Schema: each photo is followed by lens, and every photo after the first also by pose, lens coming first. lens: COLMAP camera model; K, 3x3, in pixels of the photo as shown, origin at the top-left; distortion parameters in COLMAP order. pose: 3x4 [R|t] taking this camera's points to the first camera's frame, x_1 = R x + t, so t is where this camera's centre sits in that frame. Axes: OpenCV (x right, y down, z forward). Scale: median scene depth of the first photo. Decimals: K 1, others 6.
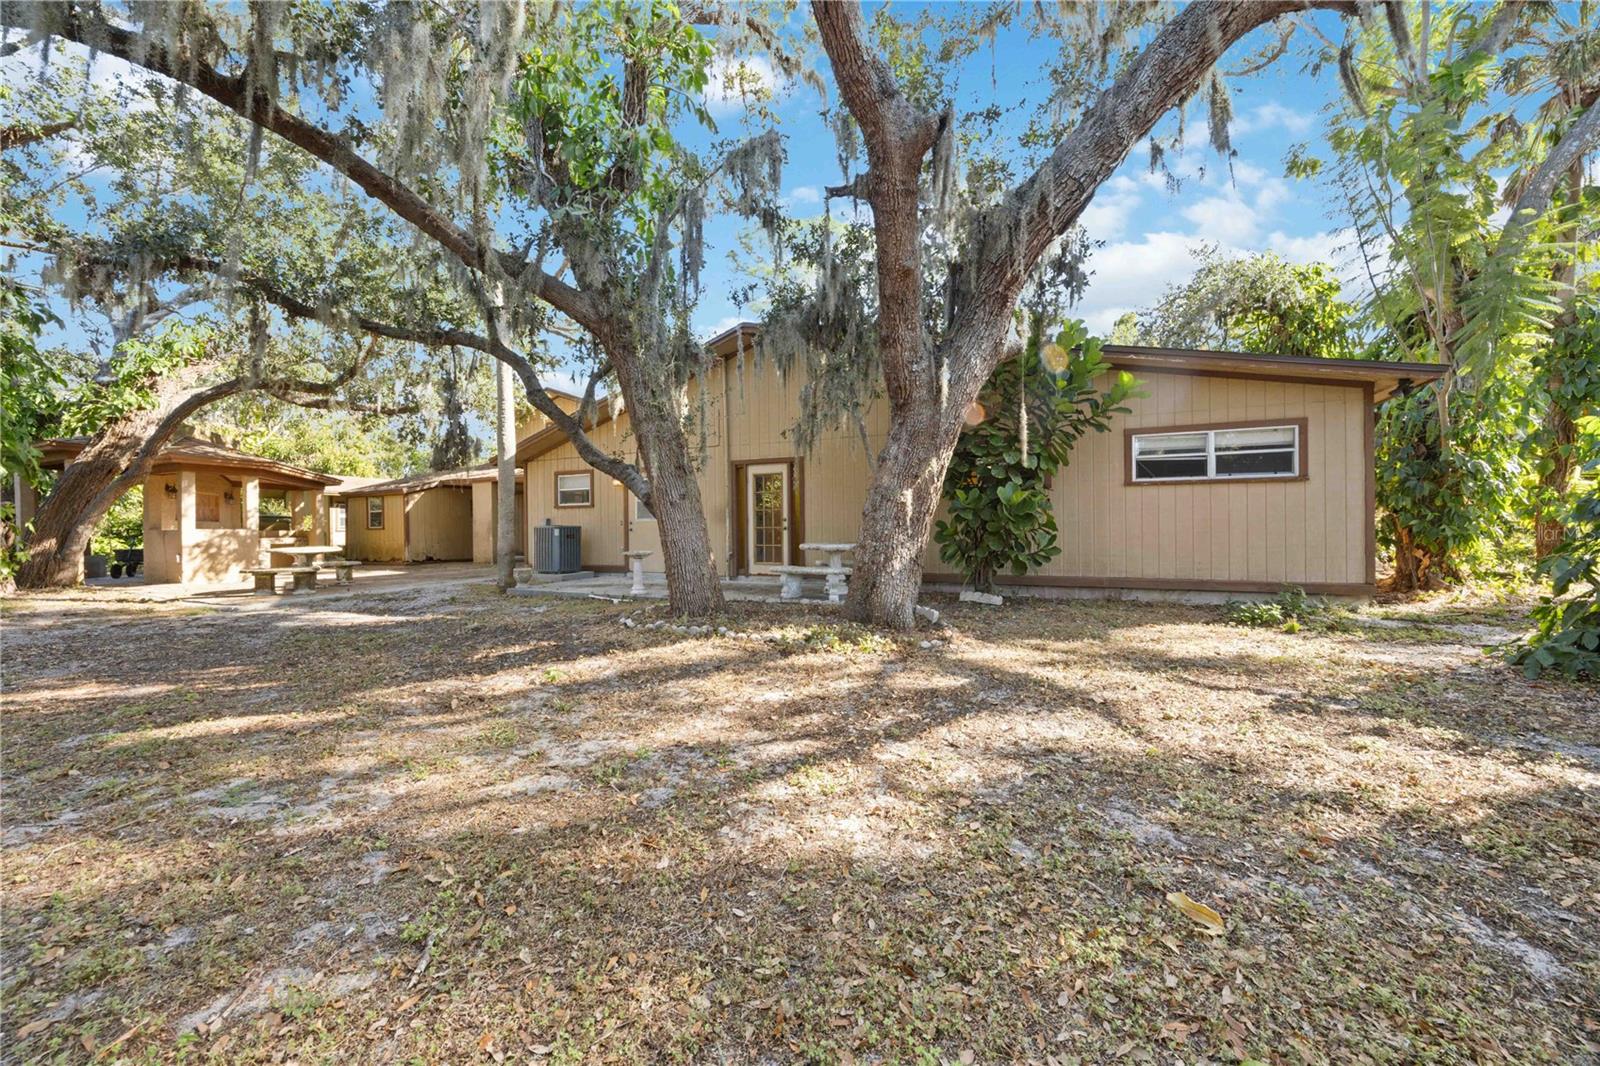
lens RADIAL K [[608.2, 0, 805.0], [0, 608.2, 528.6], [0, 0, 1]] dist [-0.003204, 0.000398]
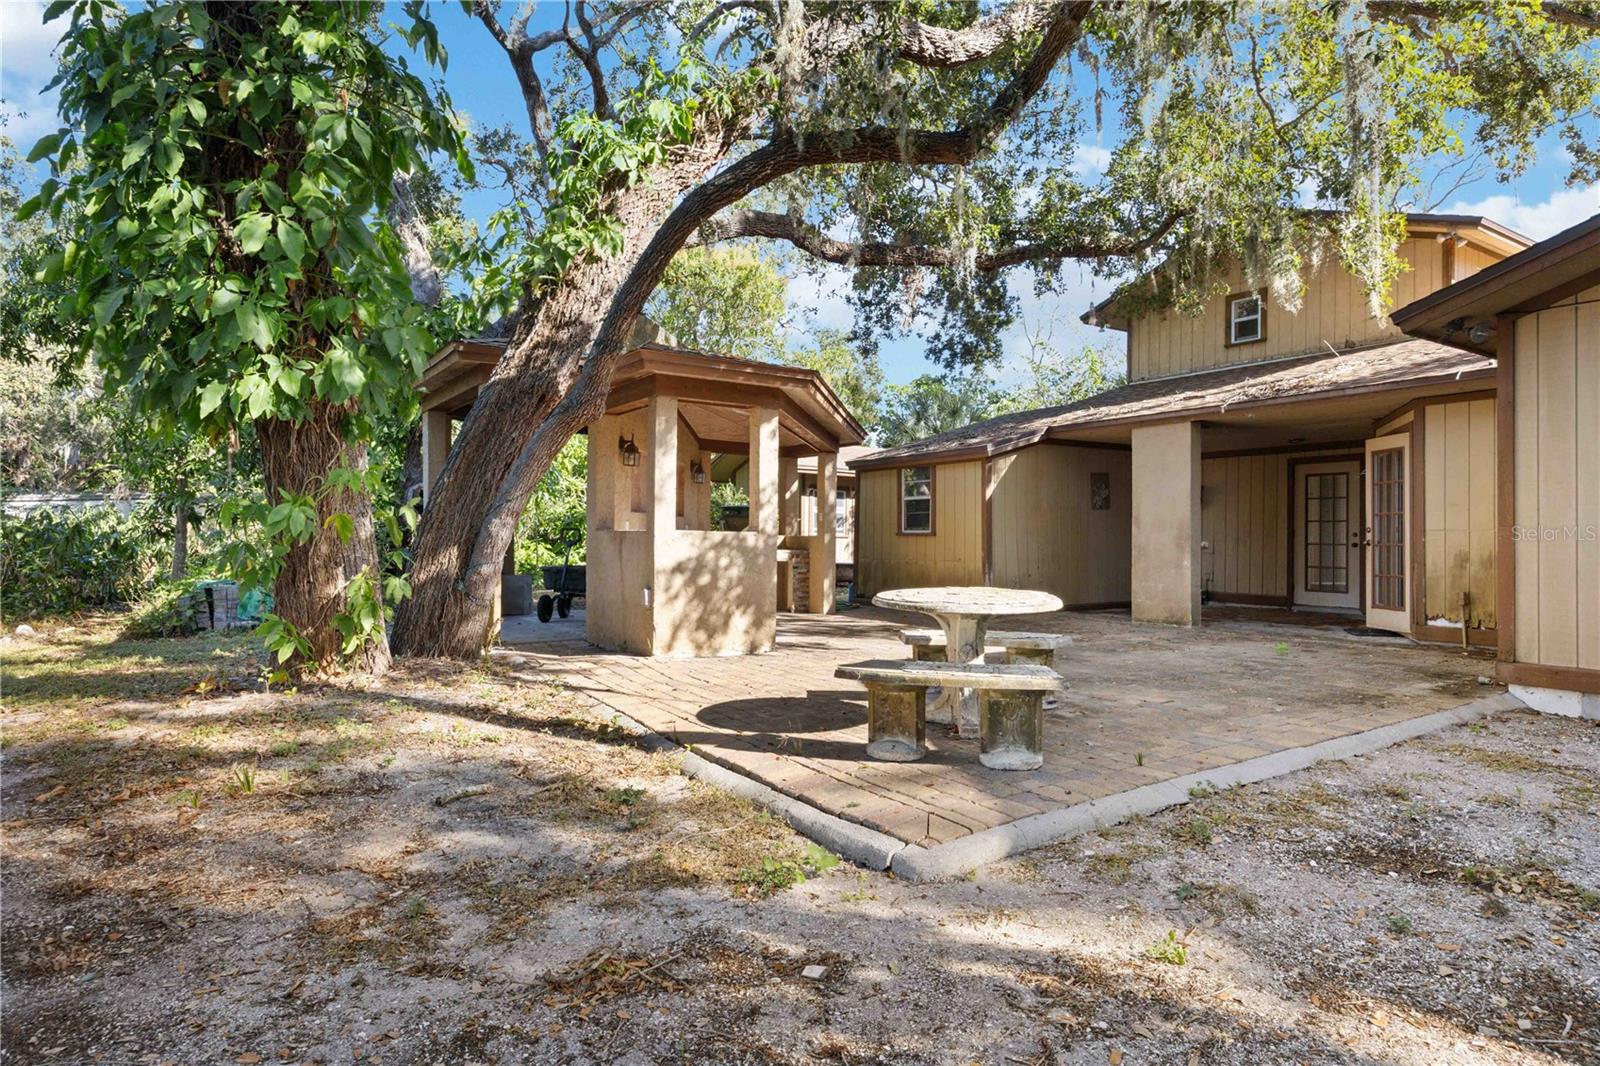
lens RADIAL K [[926.4, 0, 798.1], [0, 926.4, 533.5], [0, 0, 1]] dist [-0.001118, -0.000091]
pose [[0.838738, 0.013819, -0.544360, -0.579608], [-0.016235, 0.999868, 0.000367, 0.001734], [0.544293, 0.008530, 0.838852, 0.499530]]
